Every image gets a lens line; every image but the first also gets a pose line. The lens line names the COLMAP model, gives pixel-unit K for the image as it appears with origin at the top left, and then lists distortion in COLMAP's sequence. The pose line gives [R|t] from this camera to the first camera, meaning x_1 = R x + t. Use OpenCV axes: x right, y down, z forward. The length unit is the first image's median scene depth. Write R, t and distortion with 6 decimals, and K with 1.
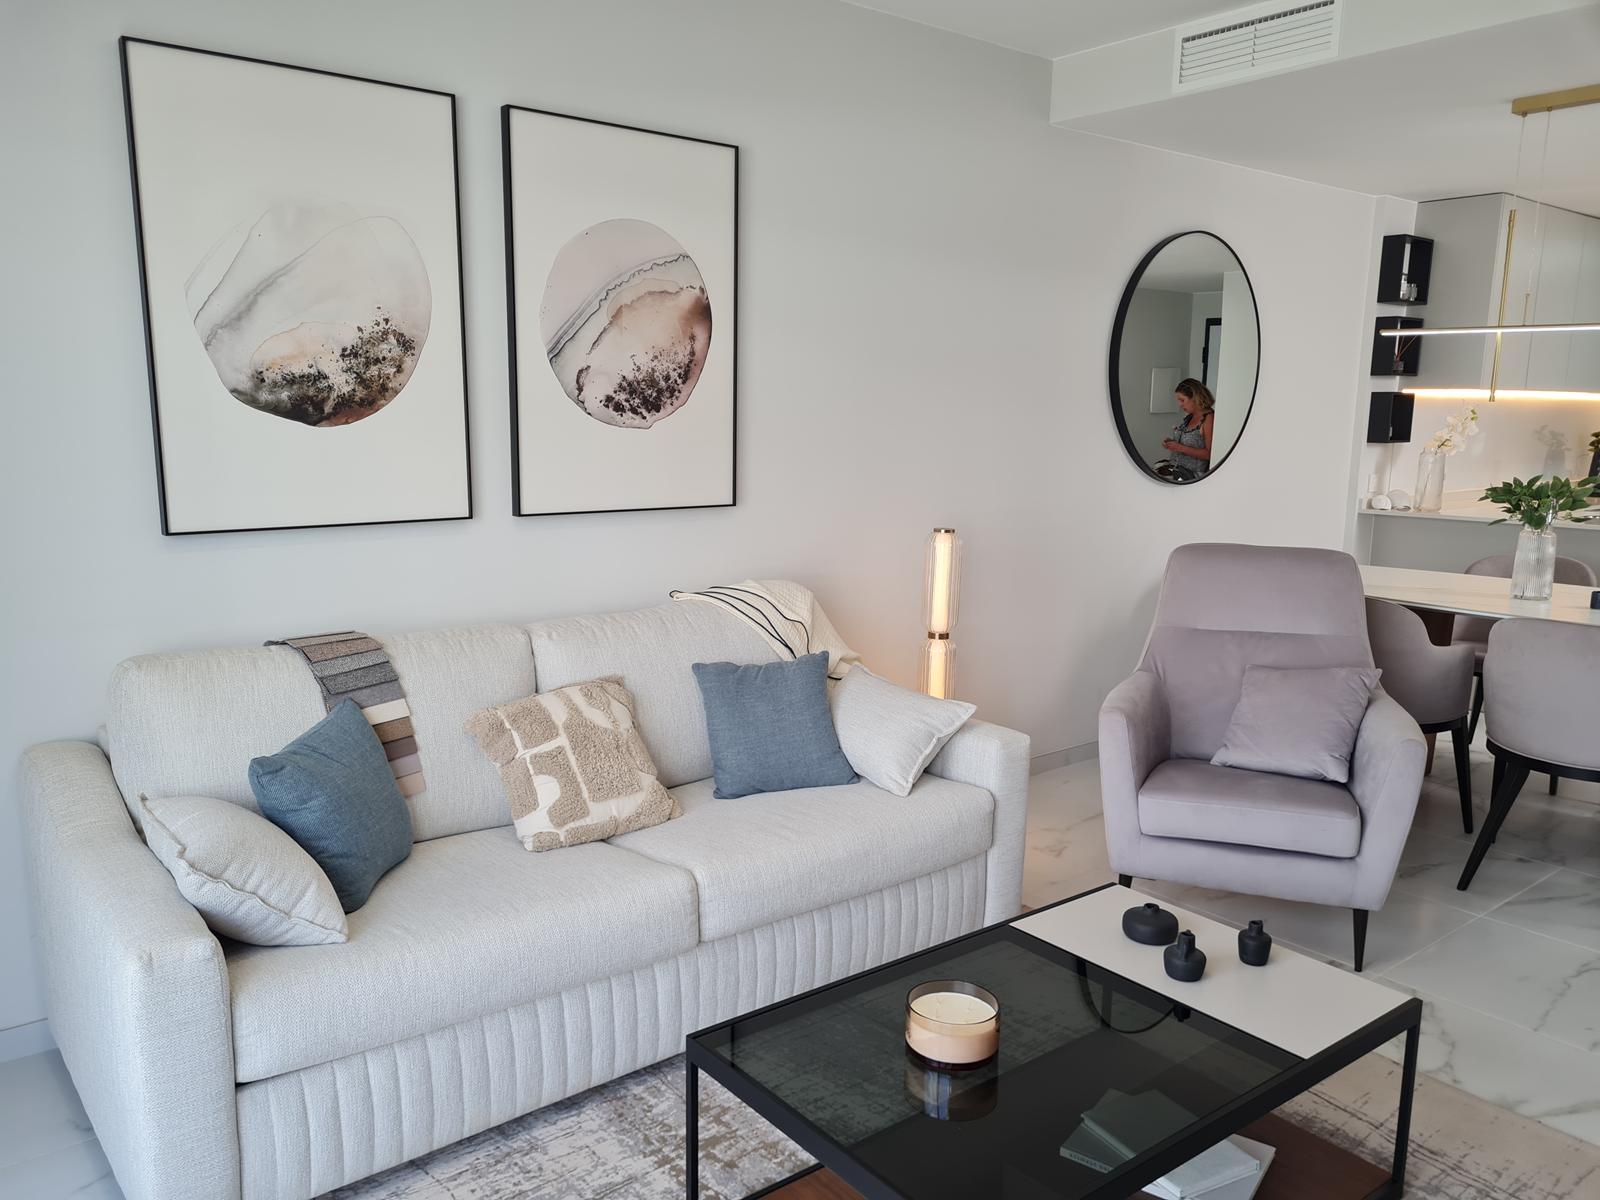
lens RADIAL K [[1208.1, 0, 799.0], [0, 1208.1, 600.4], [0, 0, 1]] dist [0.014358, 0.000285]
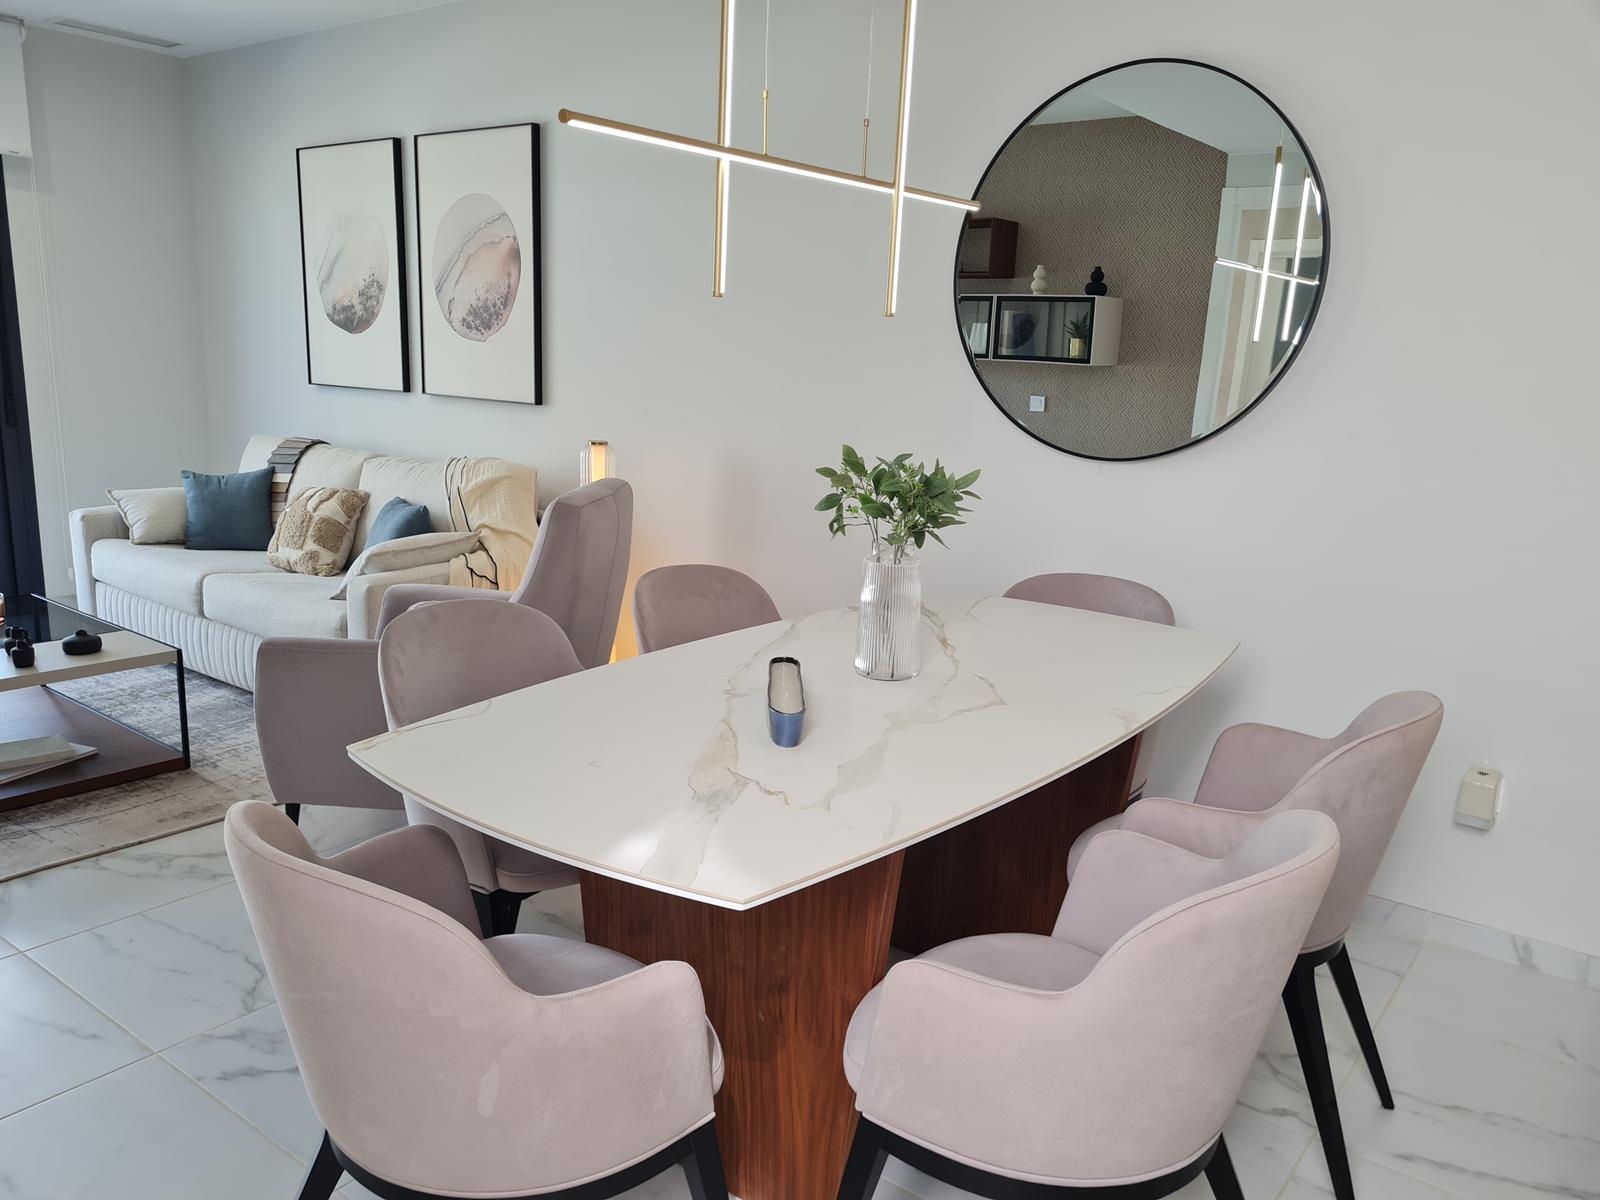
lens RADIAL K [[1208.1, 0, 798.9], [0, 1208.1, 607.2], [0, 0, 1]] dist [0.014358, 0.000285]
pose [[0.253377, 0.208892, -0.944544, 1.402899], [-0.183550, 0.969051, 0.165074, -0.144888], [0.949794, 0.131545, 0.283877, 1.008374]]
